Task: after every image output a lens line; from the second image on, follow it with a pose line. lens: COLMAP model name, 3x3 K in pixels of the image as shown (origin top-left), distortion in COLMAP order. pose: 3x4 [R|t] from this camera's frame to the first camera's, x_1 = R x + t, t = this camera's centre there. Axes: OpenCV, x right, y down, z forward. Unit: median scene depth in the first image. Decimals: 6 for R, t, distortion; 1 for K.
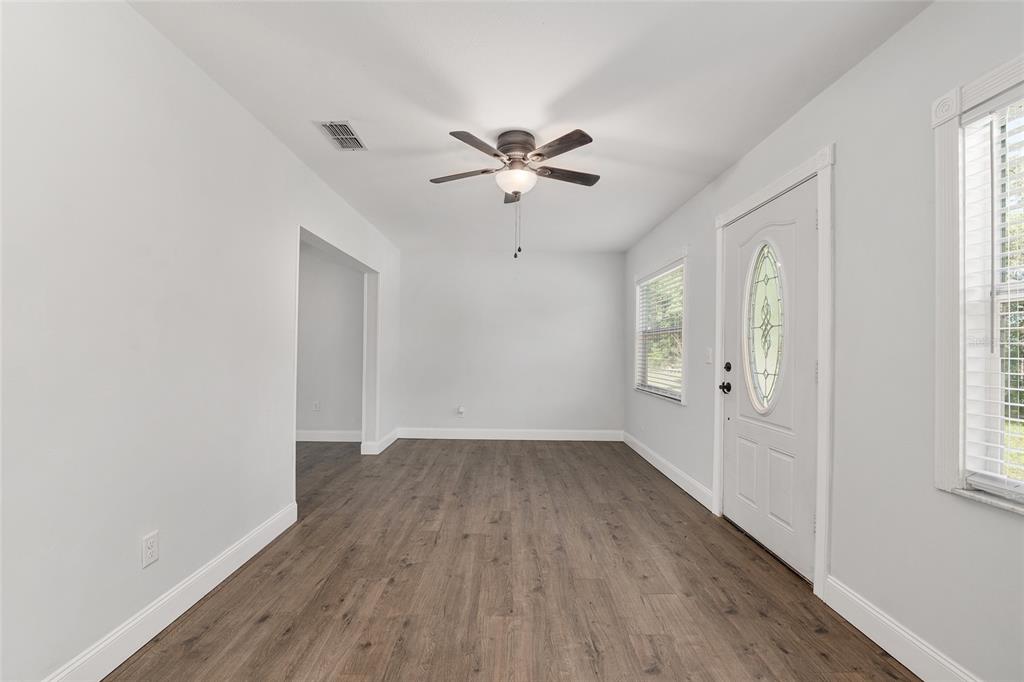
lens RADIAL K [[425.4, 0, 507.5], [0, 425.4, 346.2], [0, 0, 1]] dist [-0.007383, 0.000137]
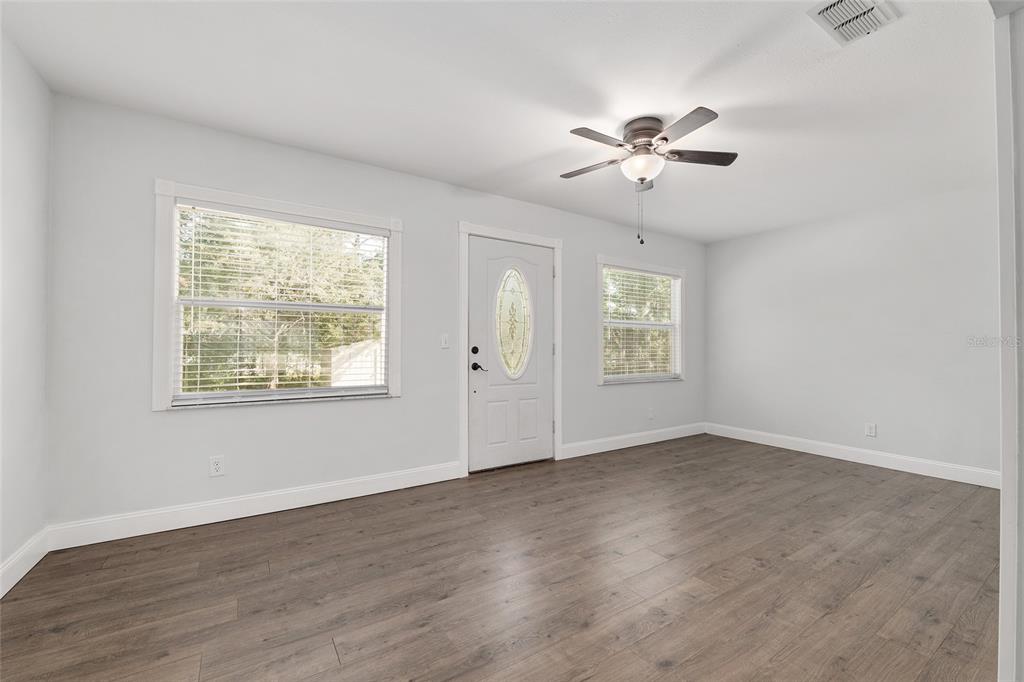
lens RADIAL K [[425.4, 0, 507.5], [0, 425.4, 346.2], [0, 0, 1]] dist [-0.007383, 0.000137]
pose [[-0.547727, -0.011154, 0.836583, -0.633188], [-0.018080, 0.999835, 0.001493, 0.036872], [-0.836462, -0.014307, -0.547839, 1.773736]]
